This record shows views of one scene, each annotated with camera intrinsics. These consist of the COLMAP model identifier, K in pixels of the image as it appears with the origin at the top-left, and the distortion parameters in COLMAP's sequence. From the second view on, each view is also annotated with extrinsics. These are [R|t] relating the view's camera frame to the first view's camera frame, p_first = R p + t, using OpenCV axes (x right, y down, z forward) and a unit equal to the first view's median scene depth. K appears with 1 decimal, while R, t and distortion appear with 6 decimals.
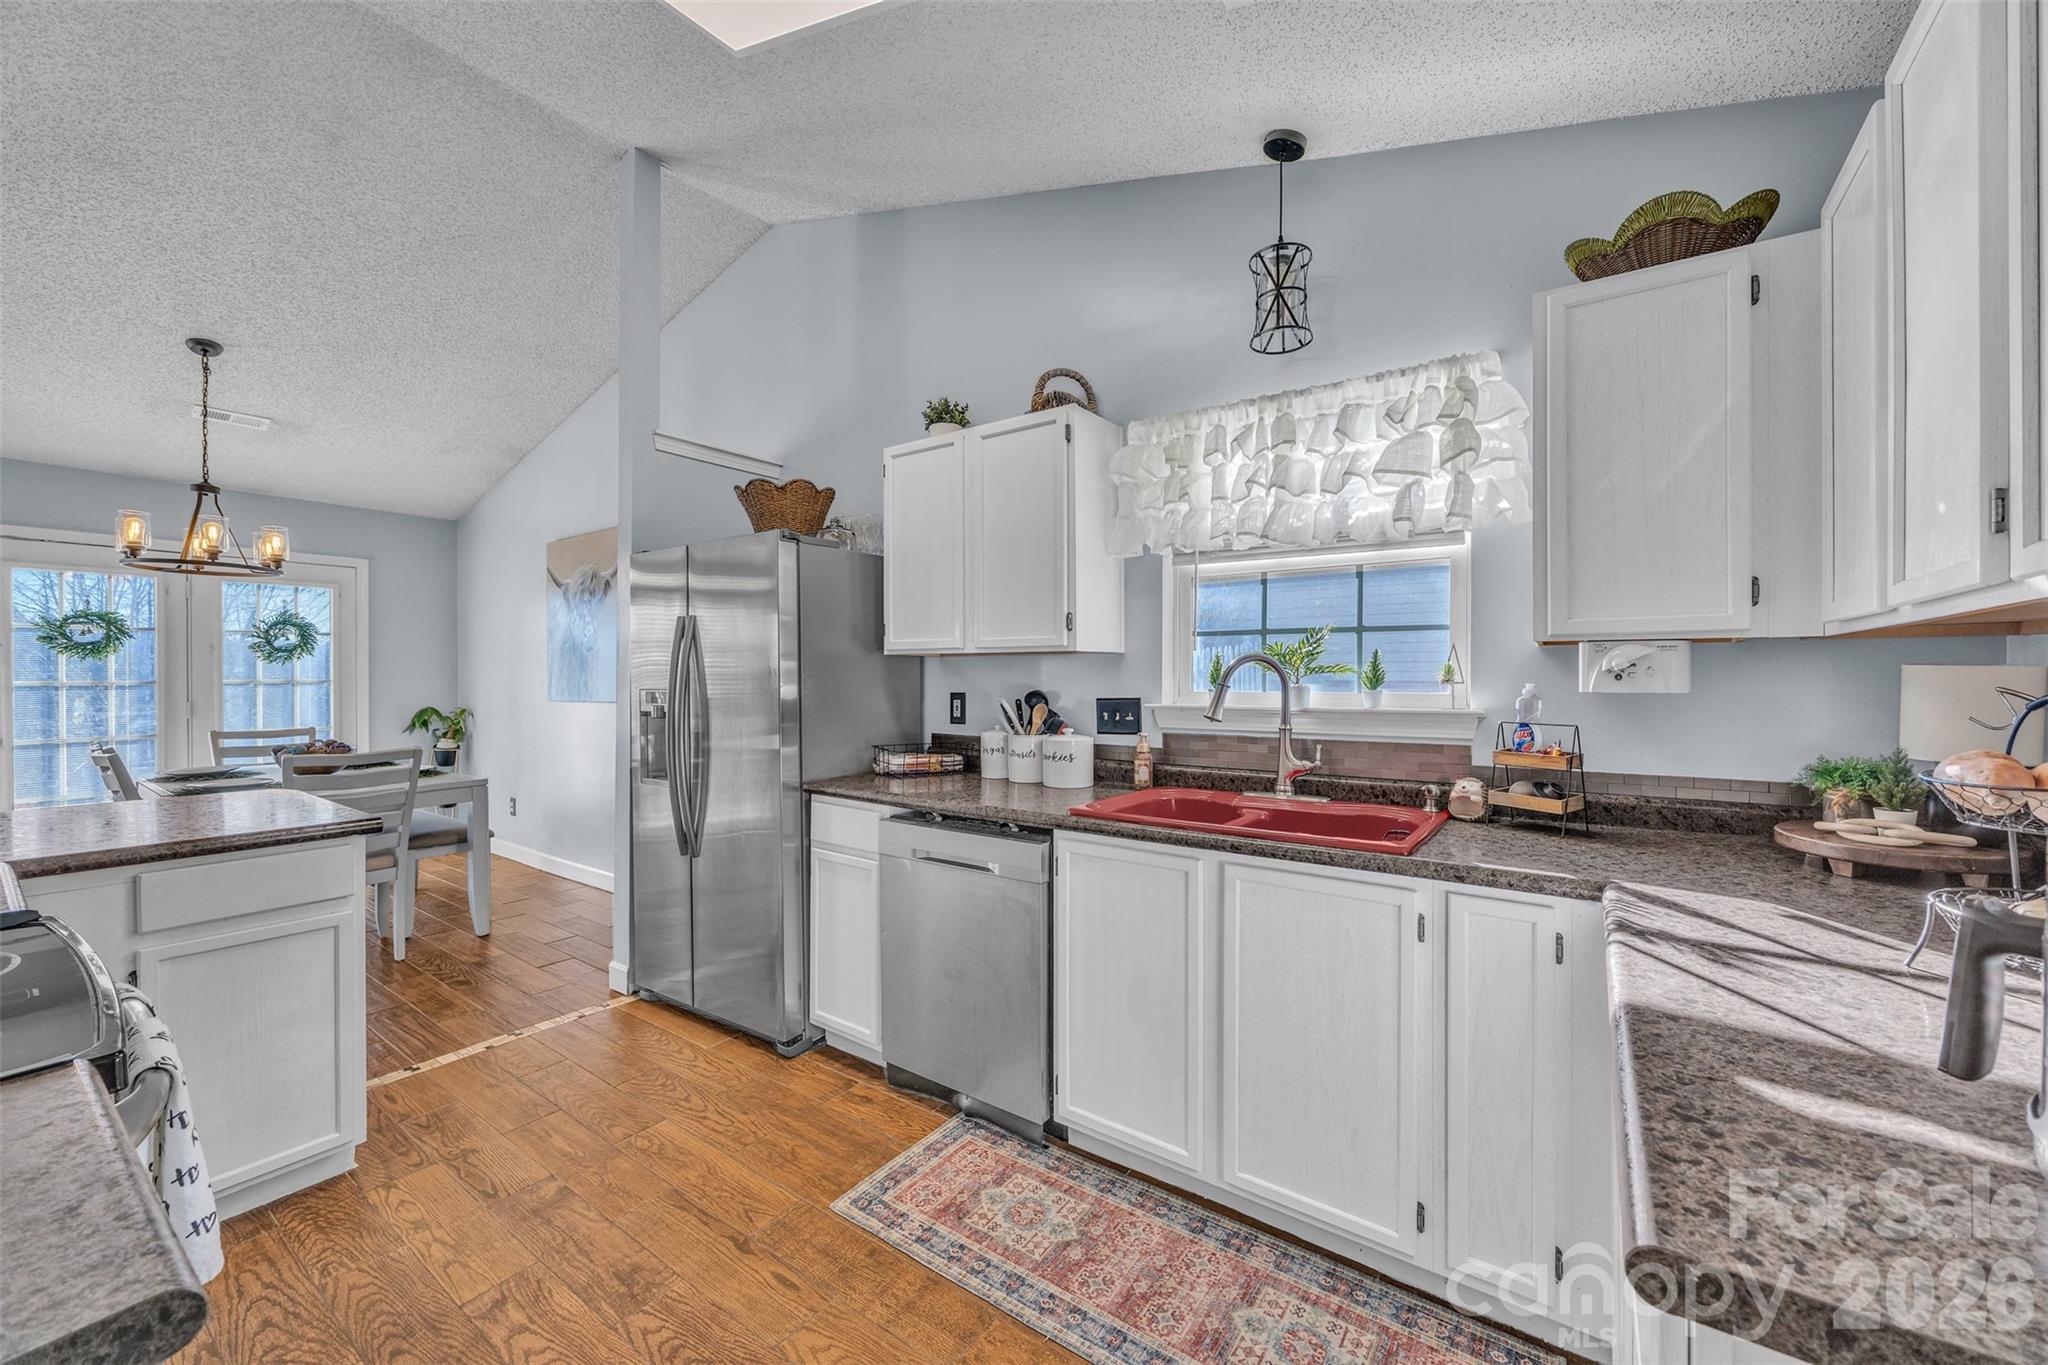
lens RADIAL K [[779.3, 0, 1026.9], [0, 779.3, 676.6], [0, 0, 1]] dist [-0.005188, -0.000183]
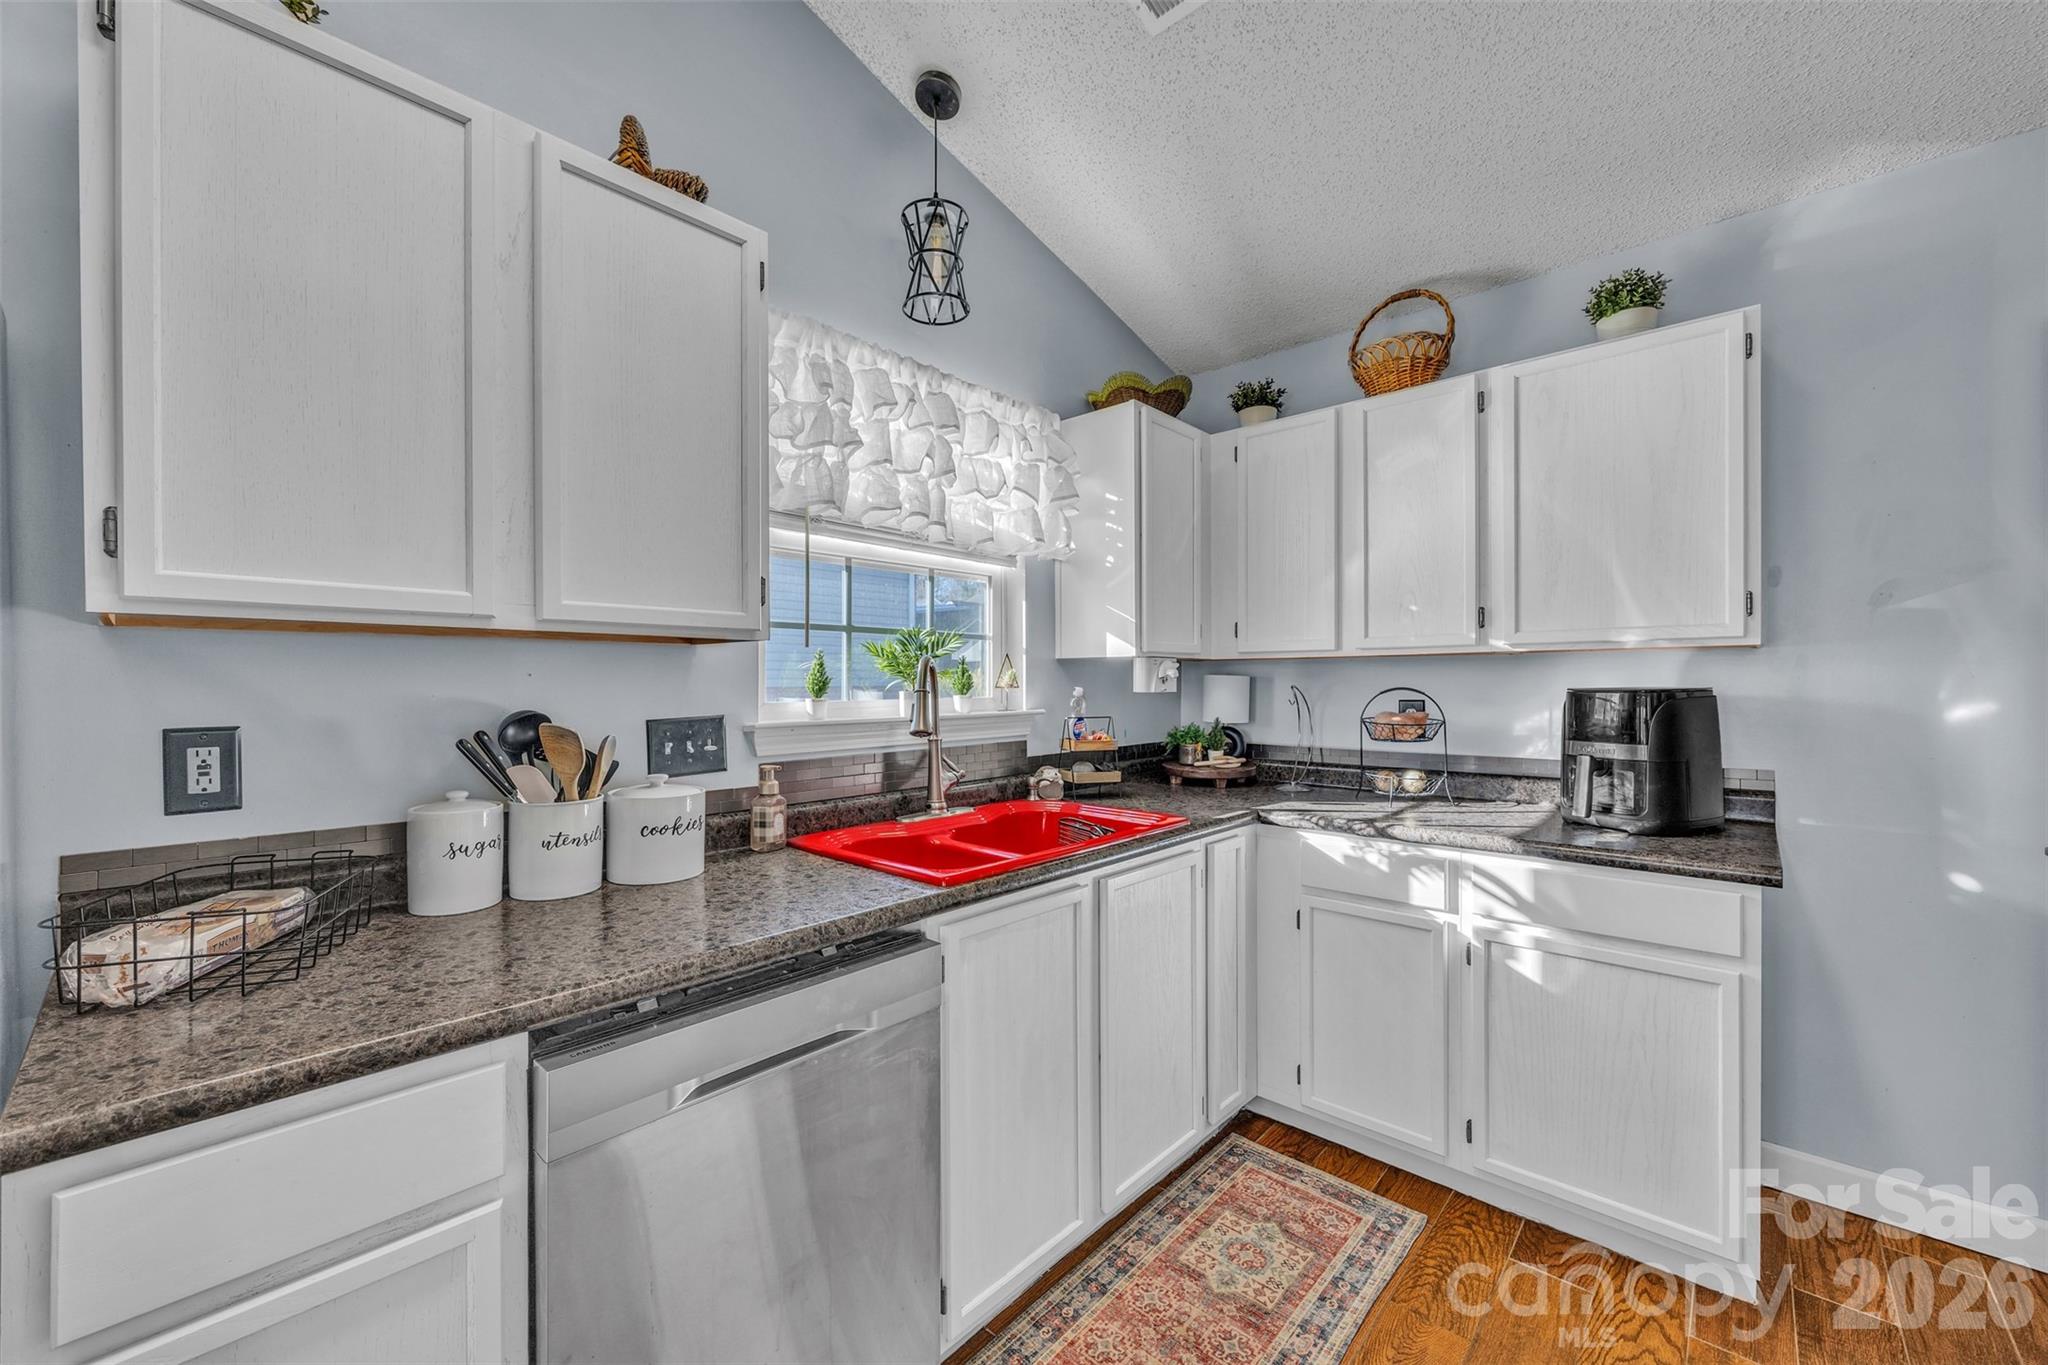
lens RADIAL K [[792.5, 0, 1026.3], [0, 792.5, 687.8], [0, 0, 1]] dist [-0.001864, 0.000058]
pose [[0.119560, -0.007293, 0.992800, -0.622431], [0.005216, 0.999964, 0.006718, 0.001323], [-0.992813, 0.004375, 0.119594, 0.857226]]
